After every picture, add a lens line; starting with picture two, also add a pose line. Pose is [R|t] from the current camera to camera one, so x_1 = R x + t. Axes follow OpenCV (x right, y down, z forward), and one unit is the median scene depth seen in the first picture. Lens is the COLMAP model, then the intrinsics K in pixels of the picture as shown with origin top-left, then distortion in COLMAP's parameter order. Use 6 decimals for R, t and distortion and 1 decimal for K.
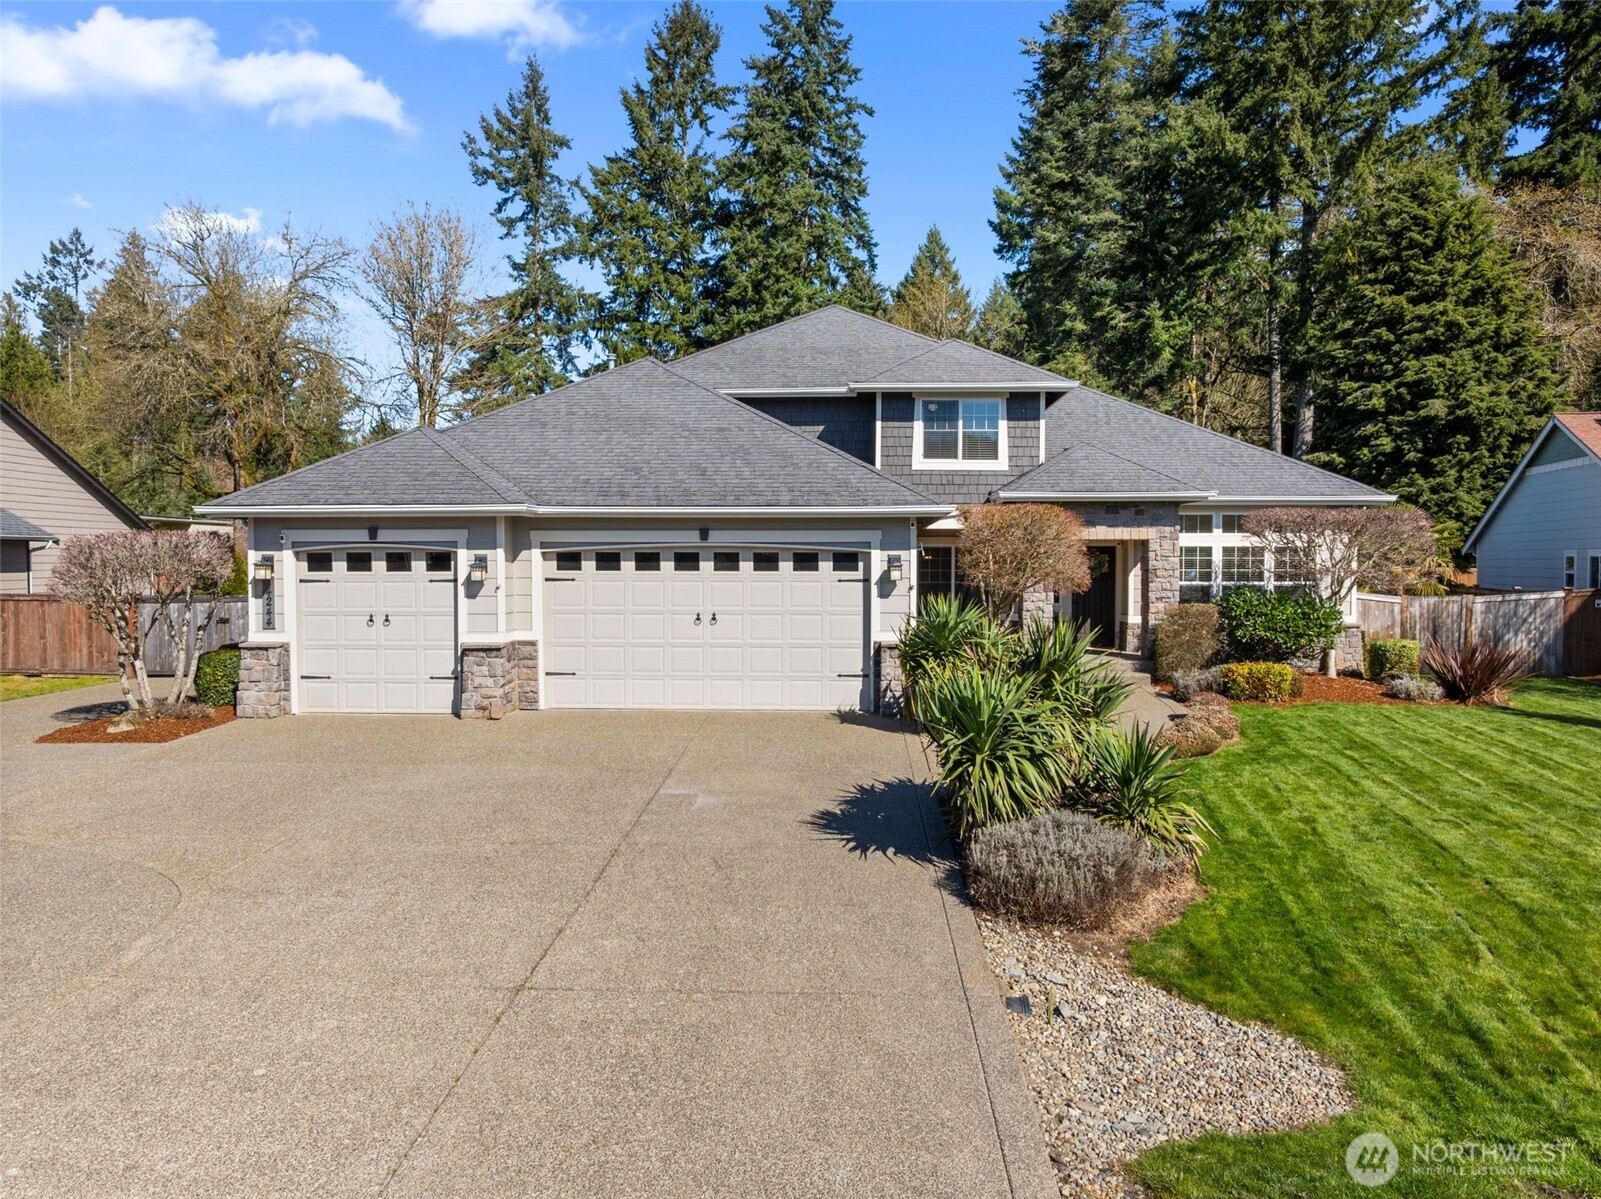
lens RADIAL K [[1133.1, 0, 800.5], [0, 1133.1, 599.5], [0, 0, 1]] dist [-0.058669, 0.023156]
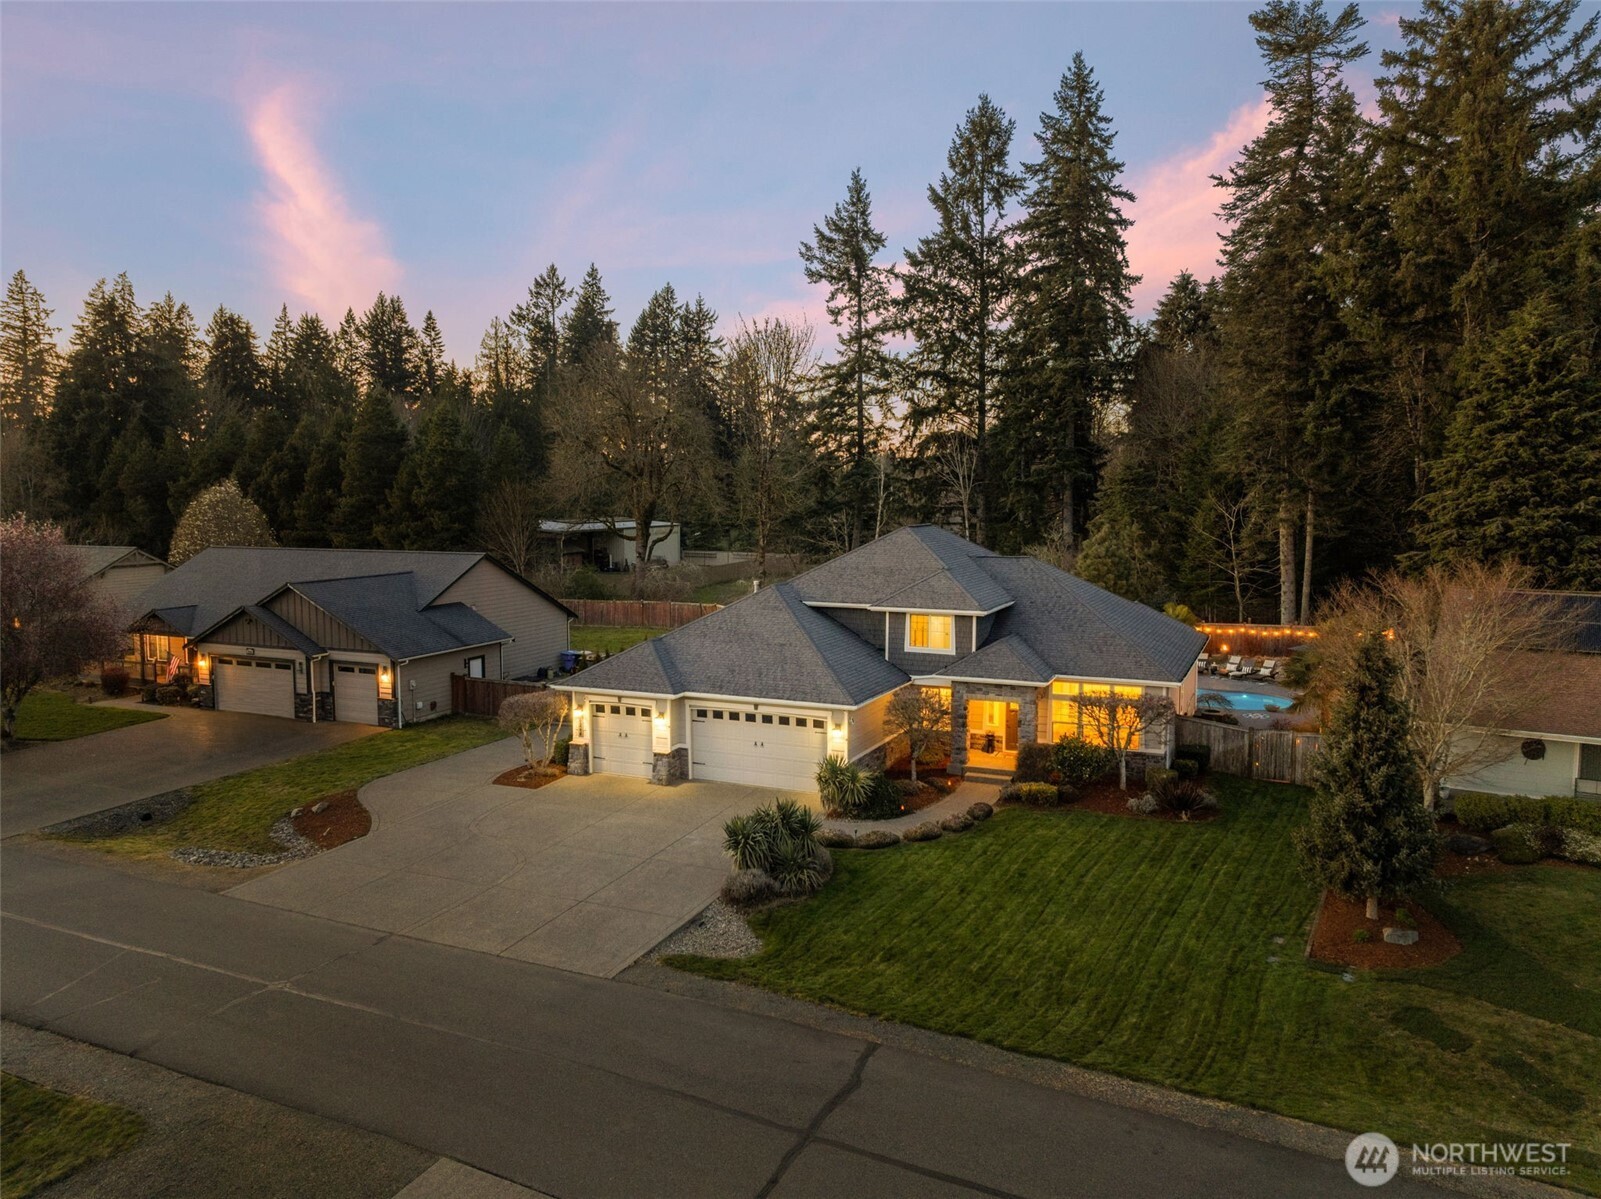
lens RADIAL K [[1133.1, 0, 800.5], [0, 1133.1, 599.5], [0, 0, 1]] dist [-0.058669, 0.023156]
pose [[0.930602, 0.037258, -0.364132, 0.173355], [-0.012361, 0.997438, 0.070465, -0.093284], [0.365824, -0.061074, 0.928678, -0.218207]]
